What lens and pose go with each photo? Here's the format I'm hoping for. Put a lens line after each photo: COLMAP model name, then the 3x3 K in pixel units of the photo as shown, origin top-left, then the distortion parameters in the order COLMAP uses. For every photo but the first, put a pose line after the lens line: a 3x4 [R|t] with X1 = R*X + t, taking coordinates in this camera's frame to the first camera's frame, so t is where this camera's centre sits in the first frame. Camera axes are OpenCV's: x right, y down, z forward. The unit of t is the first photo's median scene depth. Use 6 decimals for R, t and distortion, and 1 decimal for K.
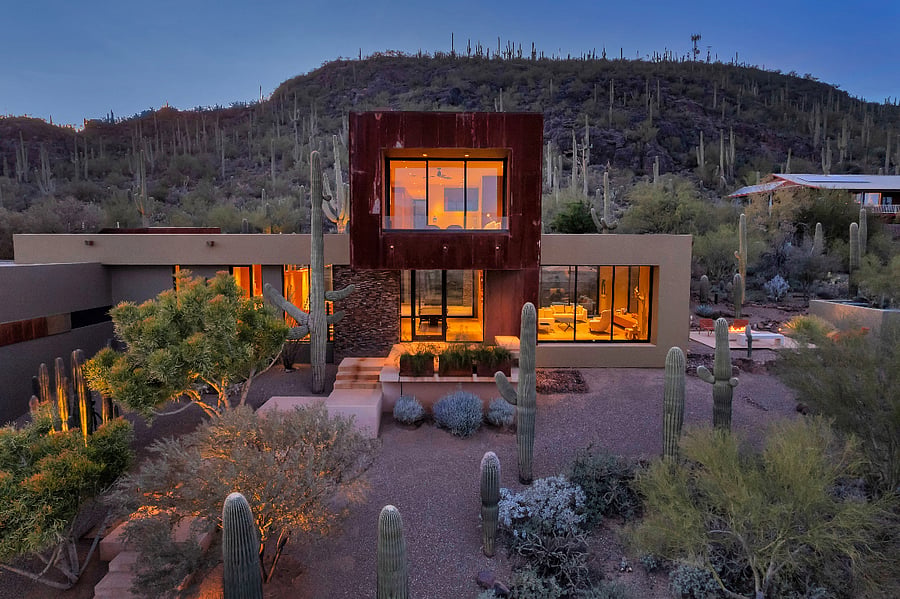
lens RADIAL K [[597.5, 0, 450.0], [0, 597.5, 299.5], [0, 0, 1]] dist [-0.002419, -0.000372]
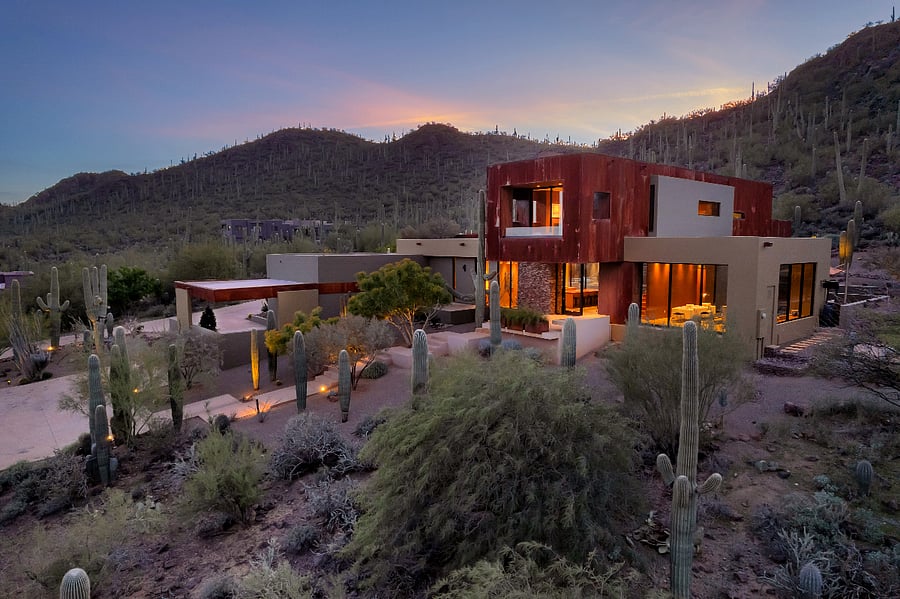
lens RADIAL K [[597.5, 0, 450.0], [0, 597.5, 299.5], [0, 0, 1]] dist [-0.002419, -0.000372]
pose [[0.653051, 0.071376, -0.753943, 0.678330], [-0.066338, 0.997113, 0.036937, 0.001149], [0.754403, 0.025894, 0.655901, -0.102012]]
